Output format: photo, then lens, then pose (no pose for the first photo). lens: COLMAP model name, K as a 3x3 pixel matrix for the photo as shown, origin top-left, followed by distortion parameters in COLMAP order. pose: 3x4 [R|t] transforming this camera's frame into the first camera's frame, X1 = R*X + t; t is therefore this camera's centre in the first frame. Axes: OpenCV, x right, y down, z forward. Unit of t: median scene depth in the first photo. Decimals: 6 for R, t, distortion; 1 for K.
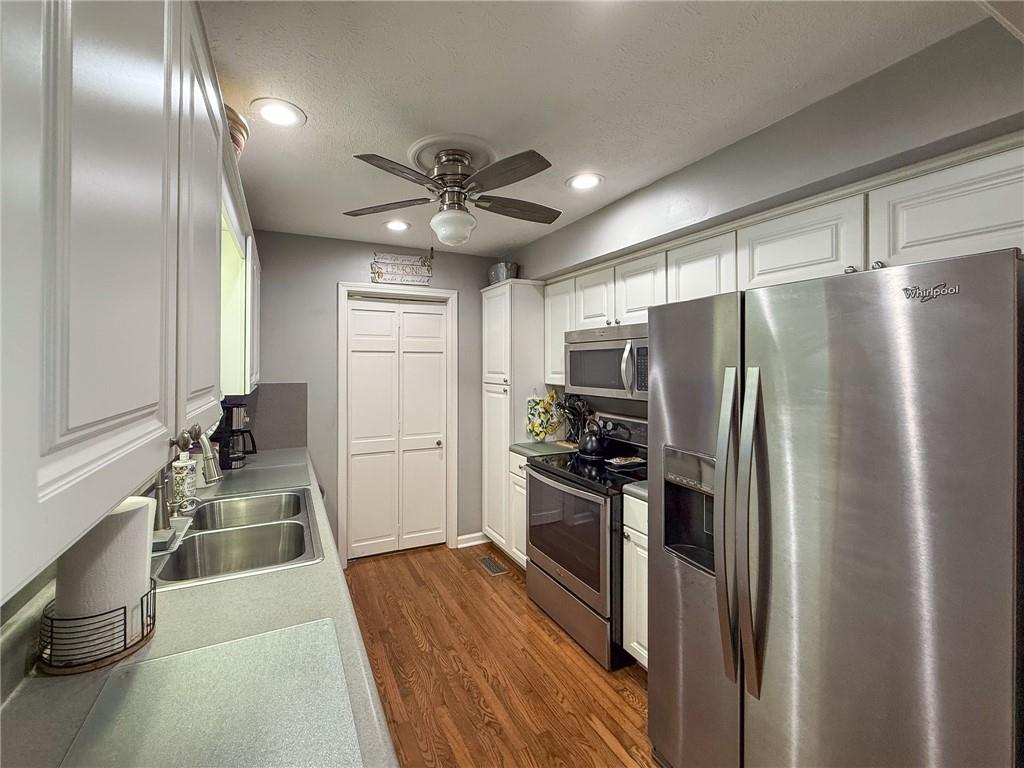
lens RADIAL K [[385.4, 0, 563.5], [0, 385.4, 368.8], [0, 0, 1]] dist [-0.000064, 0.000023]
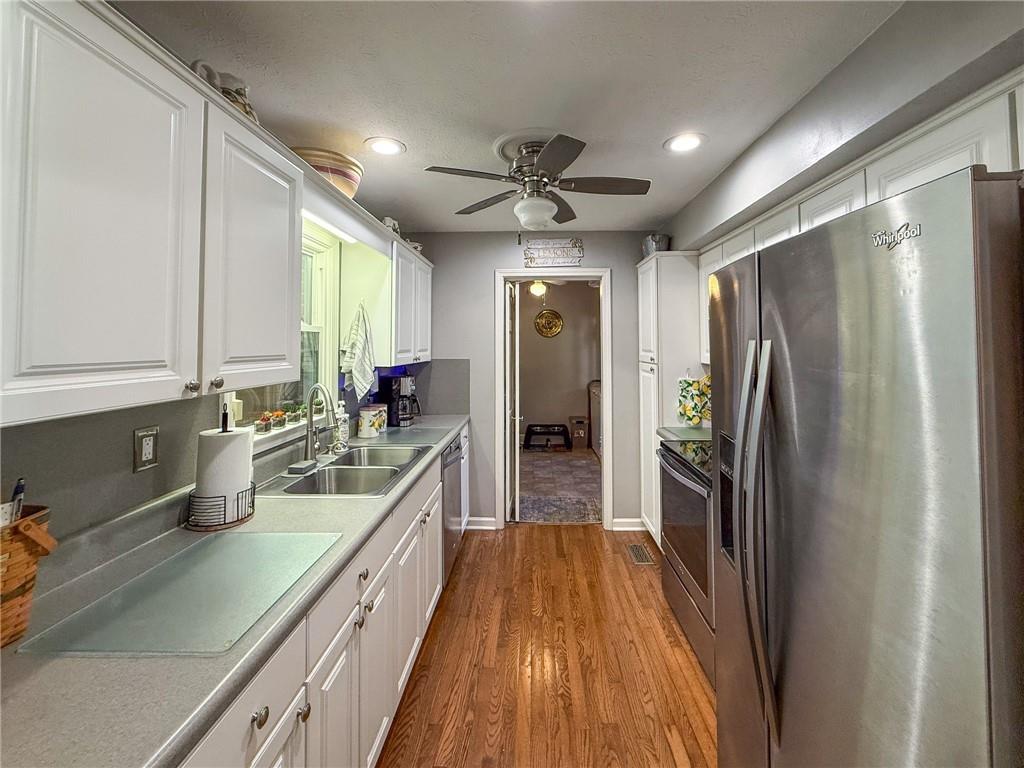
lens RADIAL K [[416.2, 0, 597.4], [0, 416.2, 338.5], [0, 0, 1]] dist [-0.000602, 0.000052]
pose [[0.918791, -0.010465, -0.394605, 0.173405], [0.001448, 0.999731, -0.023141, 0.004256], [0.394741, 0.020691, 0.918559, 0.007142]]
